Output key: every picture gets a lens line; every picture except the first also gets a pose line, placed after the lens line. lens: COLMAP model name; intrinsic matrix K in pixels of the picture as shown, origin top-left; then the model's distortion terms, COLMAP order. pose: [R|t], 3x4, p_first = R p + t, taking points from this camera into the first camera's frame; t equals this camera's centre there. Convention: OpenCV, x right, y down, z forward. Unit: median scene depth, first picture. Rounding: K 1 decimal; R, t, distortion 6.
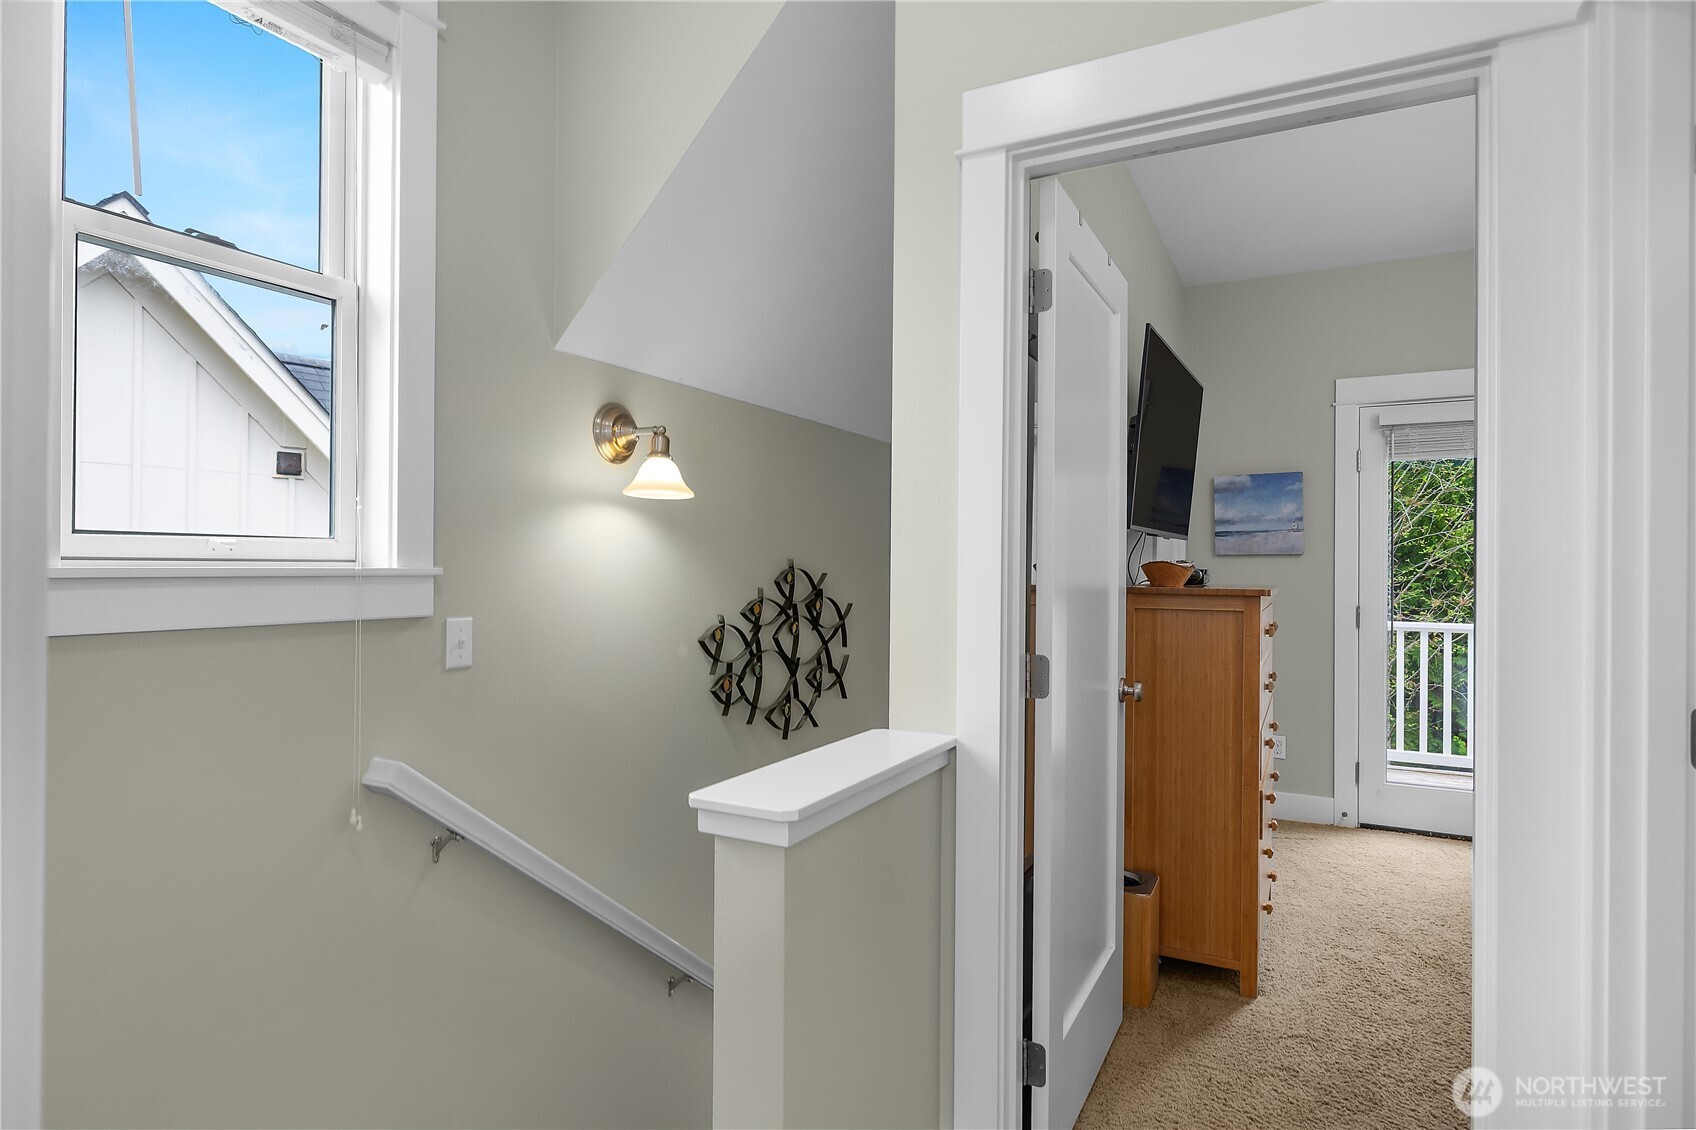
lens RADIAL K [[926.5, 0, 849.6], [0, 926.5, 563.8], [0, 0, 1]] dist [-0.002033, 0.005874]
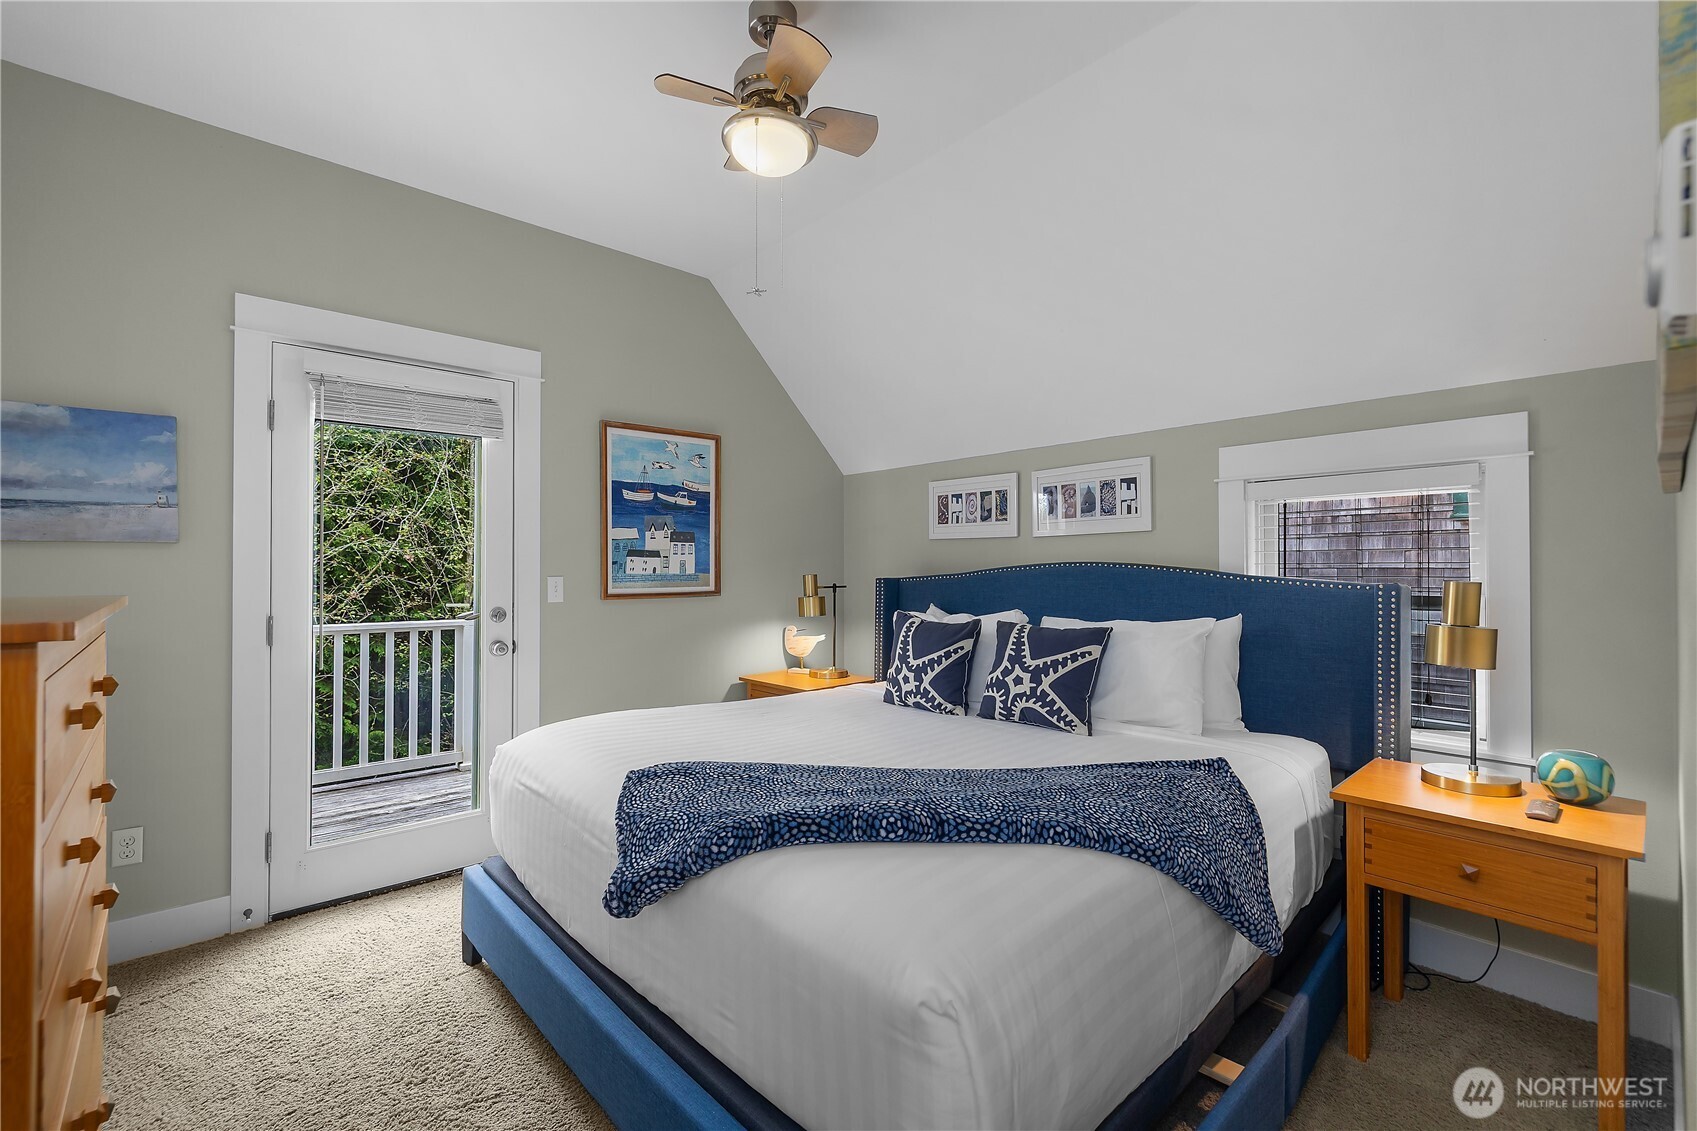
lens RADIAL K [[721.4, 0, 845.4], [0, 721.4, 564.9], [0, 0, 1]] dist [0.005448, -0.002314]
pose [[0.359828, -0.000530, 0.933018, 0.178616], [-0.003873, 0.999990, 0.002062, 0.002626], [-0.933011, -0.004355, 0.359823, 0.367911]]
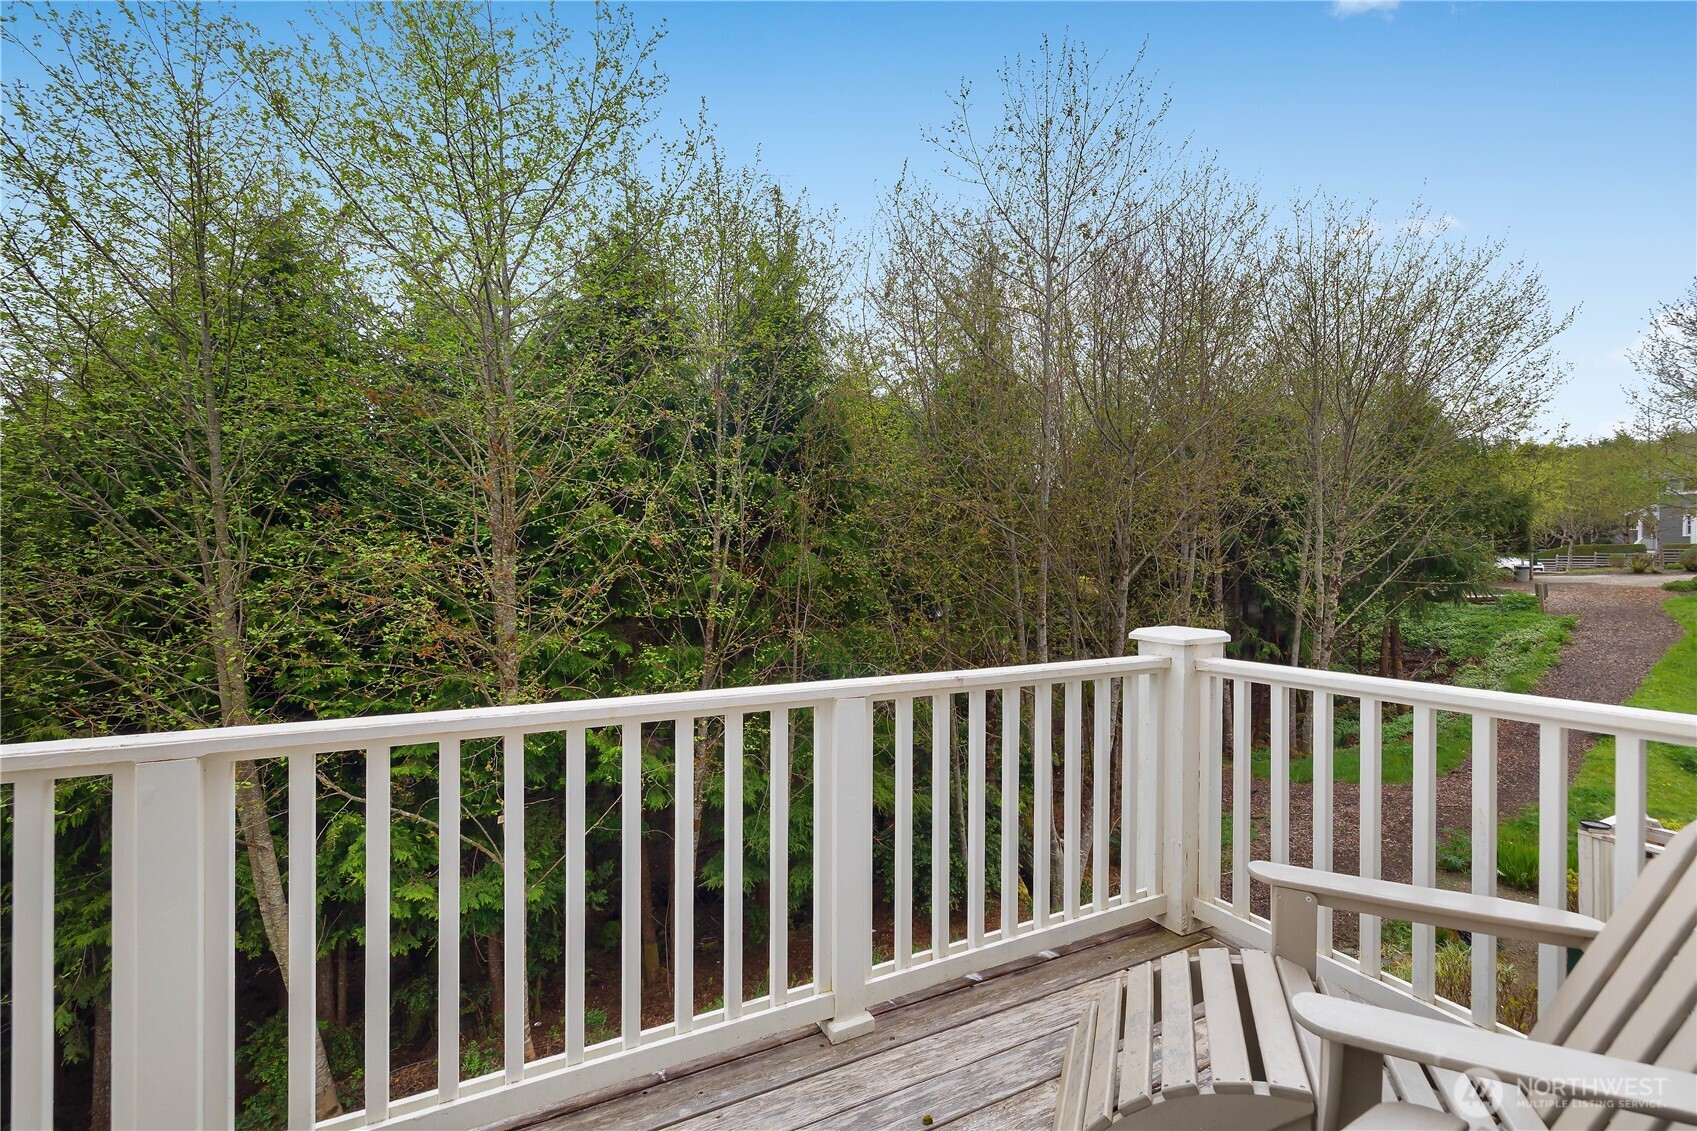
lens RADIAL K [[721.4, 0, 848.1], [0, 721.4, 558.9], [0, 0, 1]] dist [0.005448, -0.002314]
pose [[0.583748, -0.009530, 0.811879, 0.637777], [0.000020, 0.999931, 0.011723, 0.009528], [-0.811935, -0.006827, 0.583708, 1.049450]]
